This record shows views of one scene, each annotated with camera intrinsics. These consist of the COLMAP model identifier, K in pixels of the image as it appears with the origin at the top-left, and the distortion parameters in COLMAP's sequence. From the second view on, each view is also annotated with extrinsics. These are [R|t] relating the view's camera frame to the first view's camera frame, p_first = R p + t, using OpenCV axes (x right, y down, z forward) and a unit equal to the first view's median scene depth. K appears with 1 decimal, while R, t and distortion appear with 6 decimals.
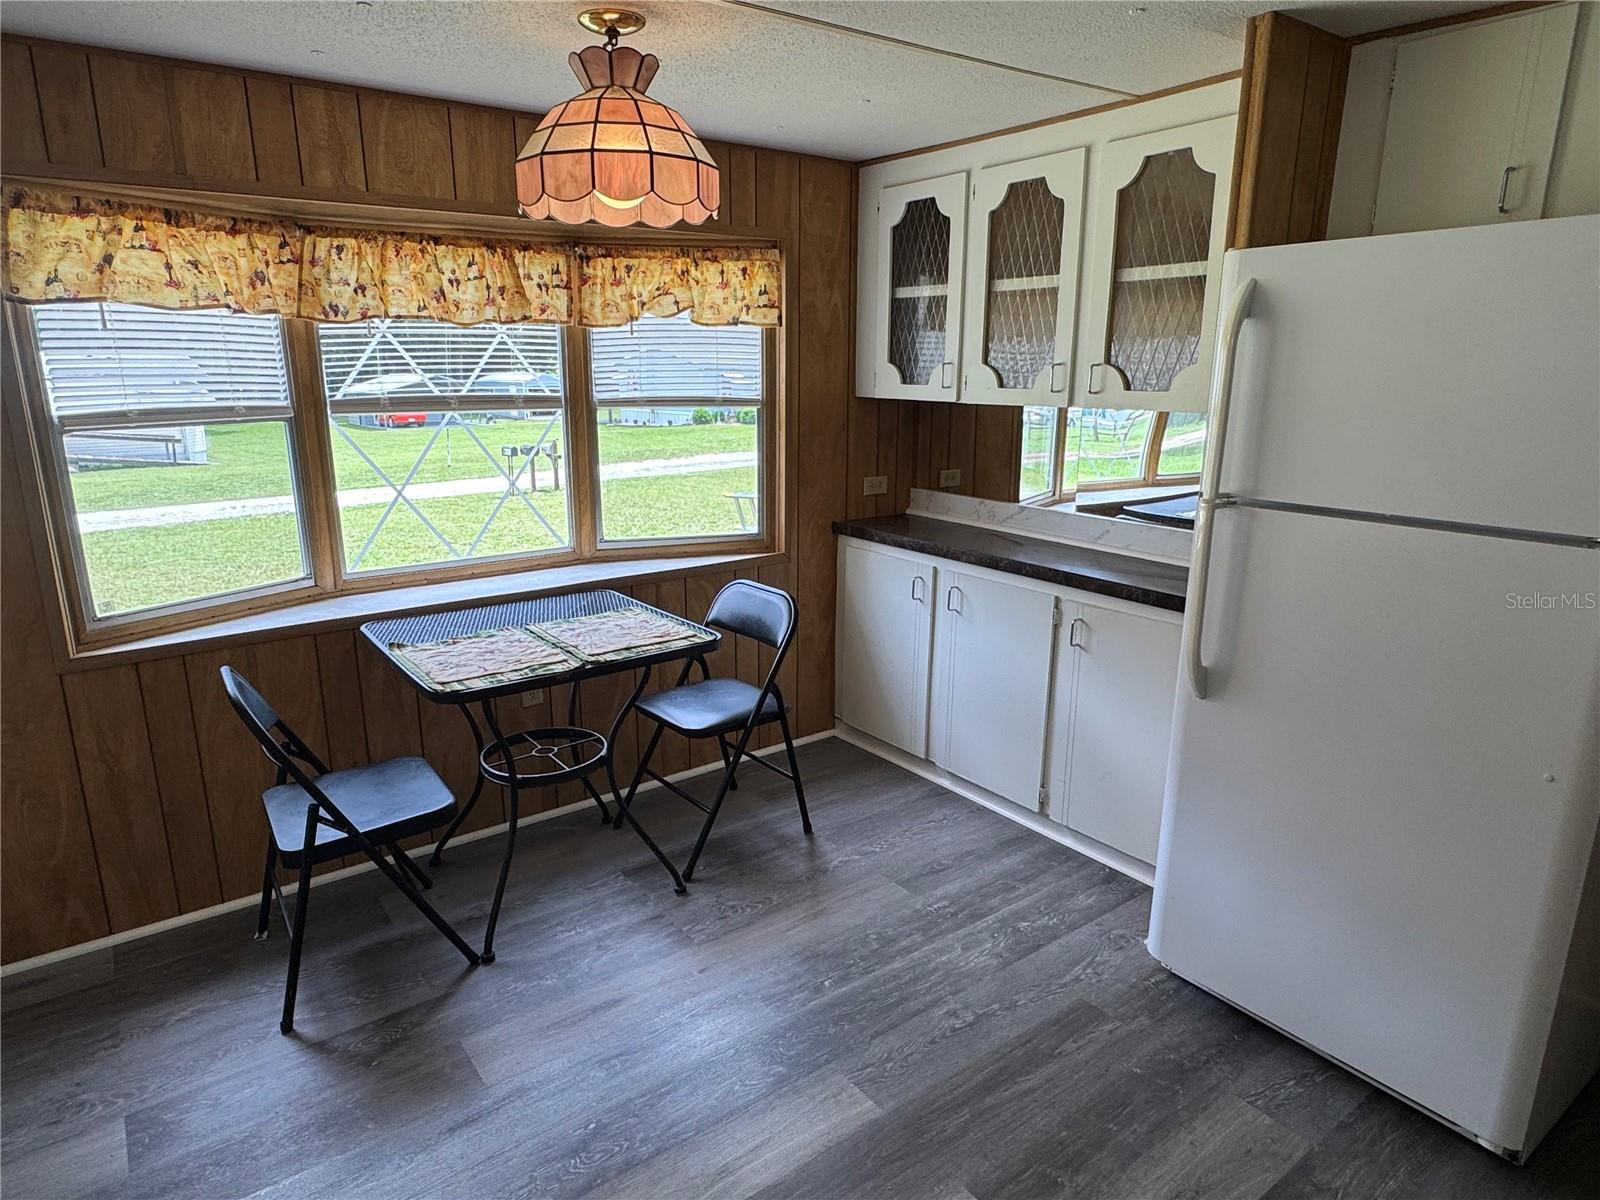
lens RADIAL K [[987.1, 0, 796.6], [0, 987.1, 592.7], [0, 0, 1]] dist [0.015772, 0.001379]
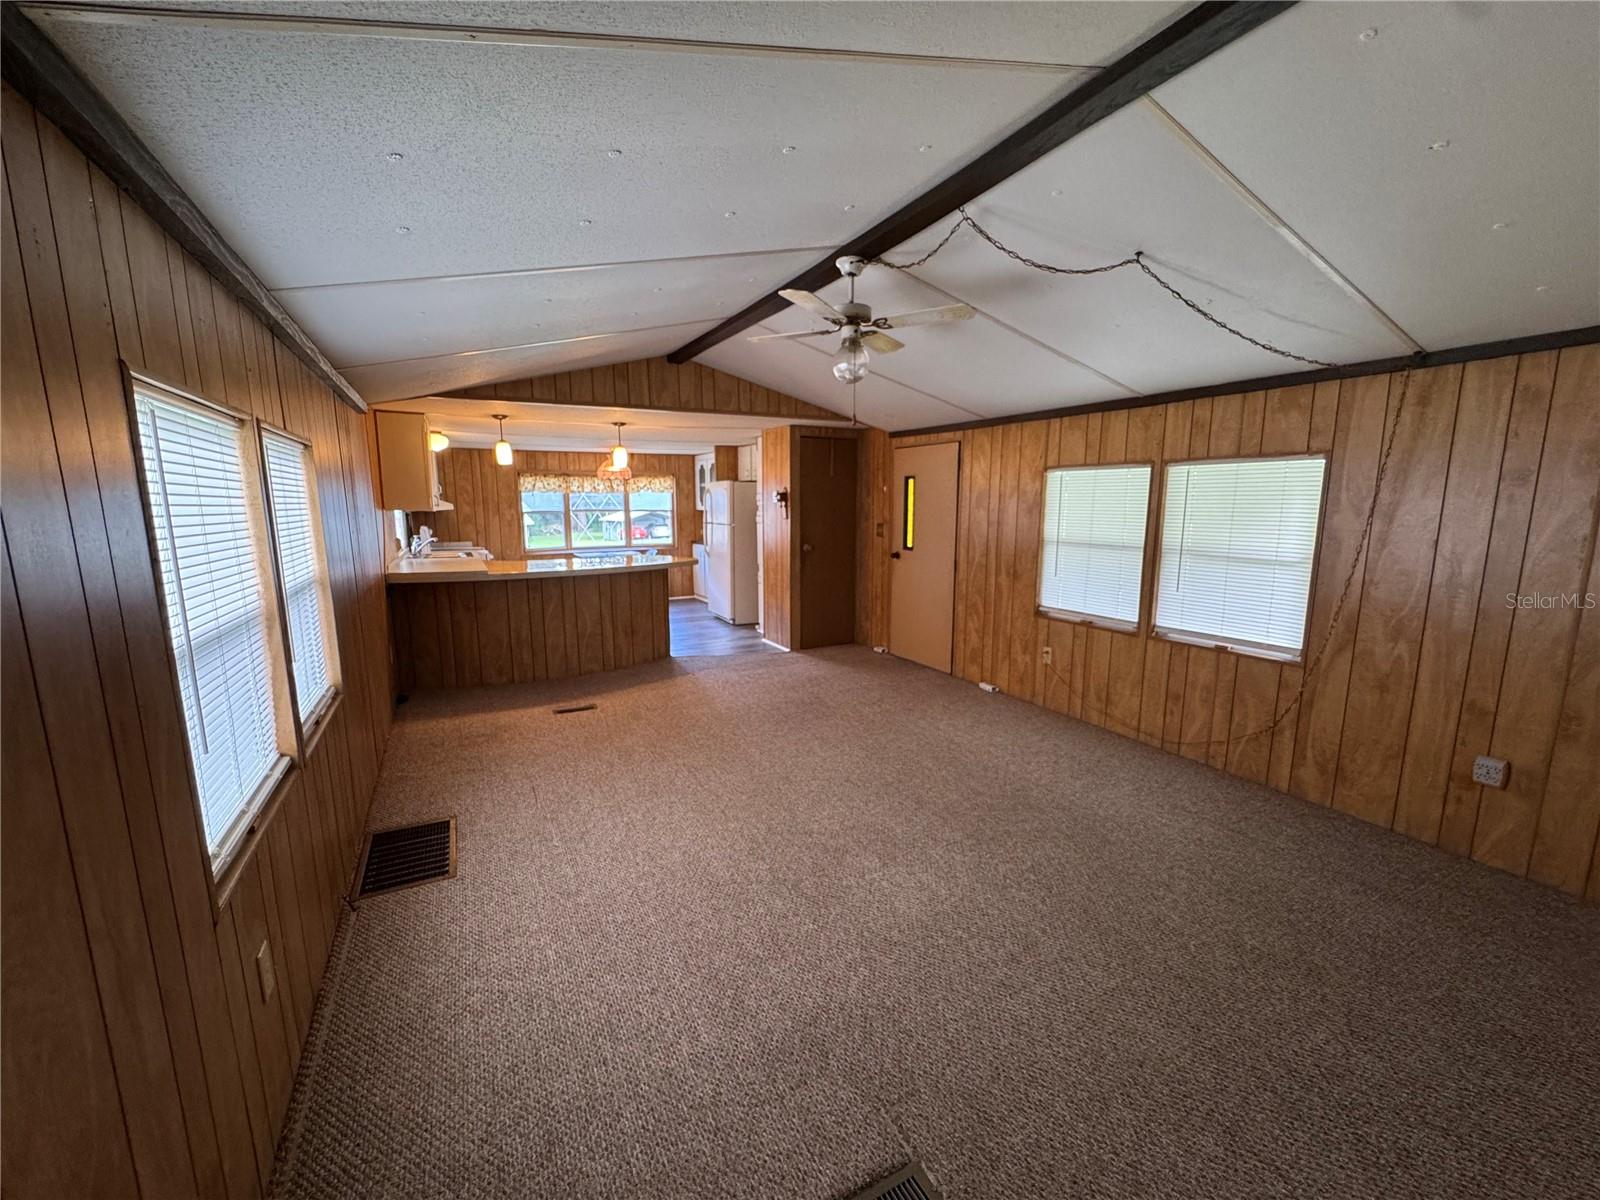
lens RADIAL K [[632.3, 0, 802.3], [0, 632.3, 606.5], [0, 0, 1]] dist [-0.001651, -0.000317]
pose [[0.986631, 0.018178, -0.161955, 1.142085], [-0.029832, 0.997113, -0.069820, 0.458763], [0.160218, 0.073718, 0.984325, -1.819283]]
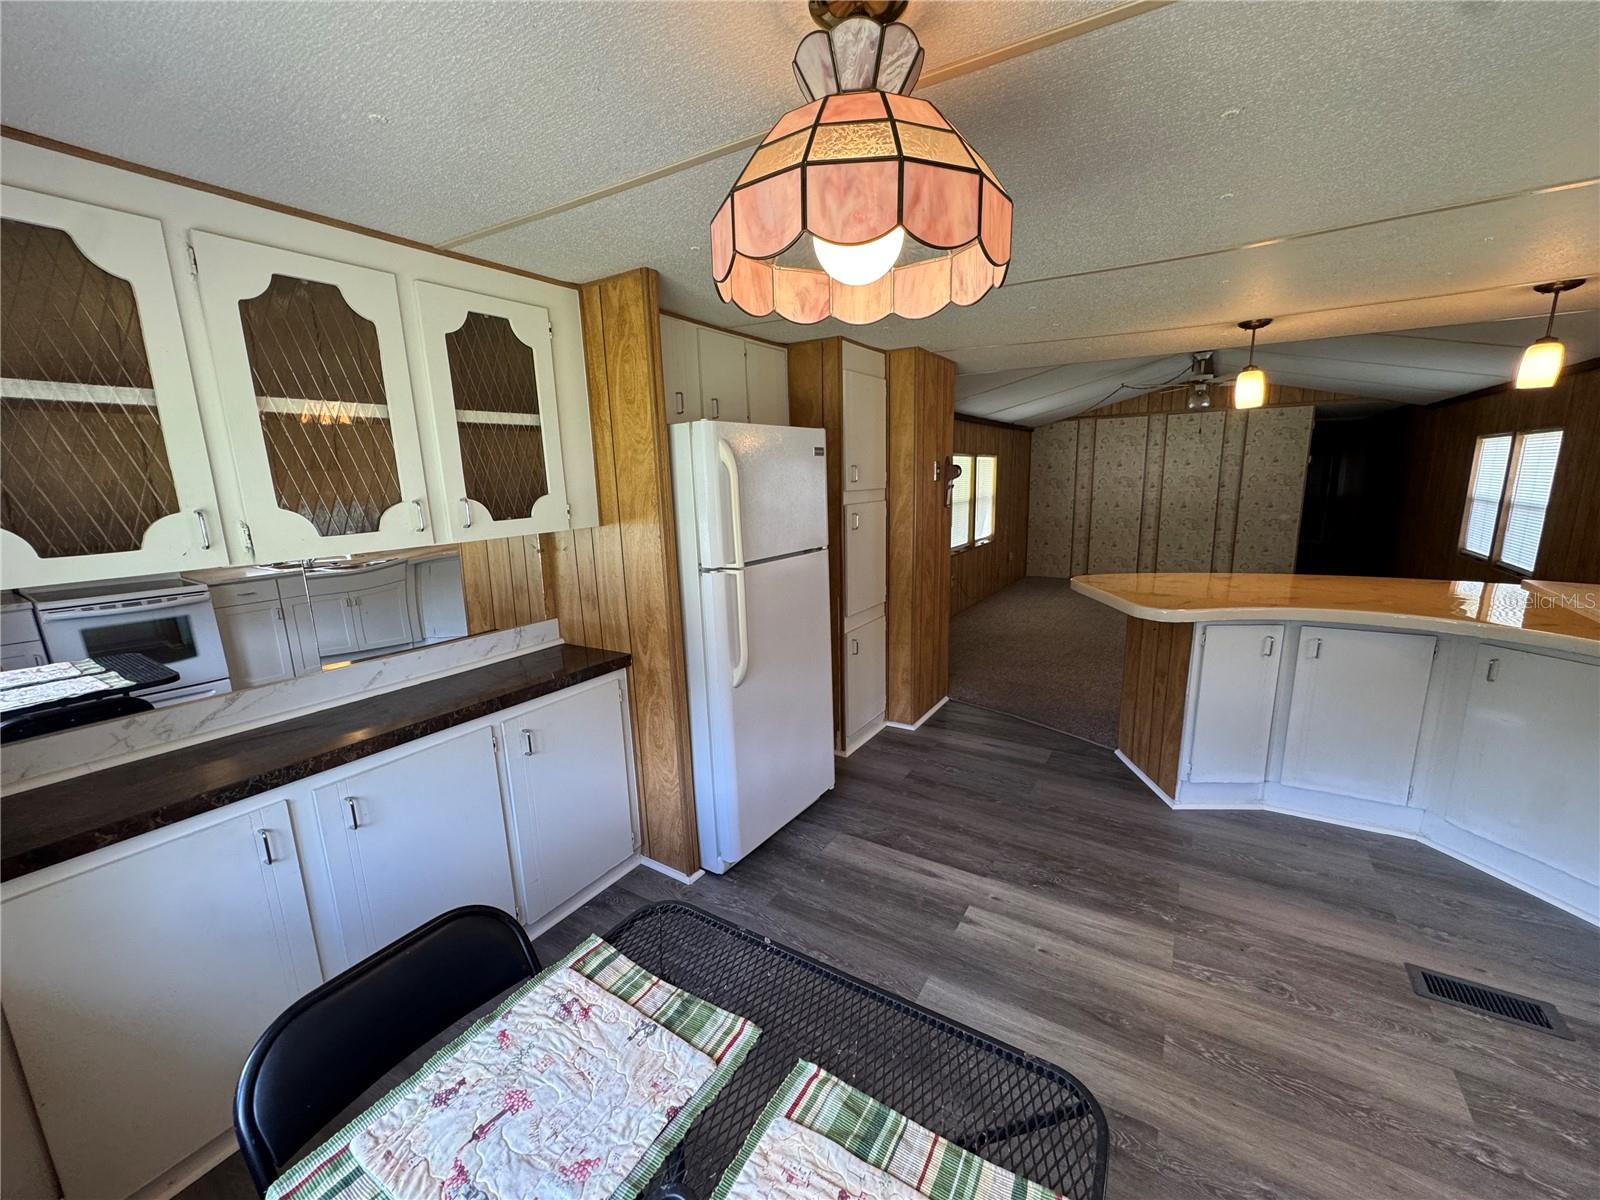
lens RADIAL K [[632.3, 0, 809.3], [0, 632.3, 603.0], [0, 0, 1]] dist [-0.001651, -0.000317]
pose [[-0.357081, -0.181795, 0.916212, -0.411405], [0.242123, 0.929337, 0.278763, -0.209316], [-0.902147, 0.321377, -0.287832, 0.816712]]
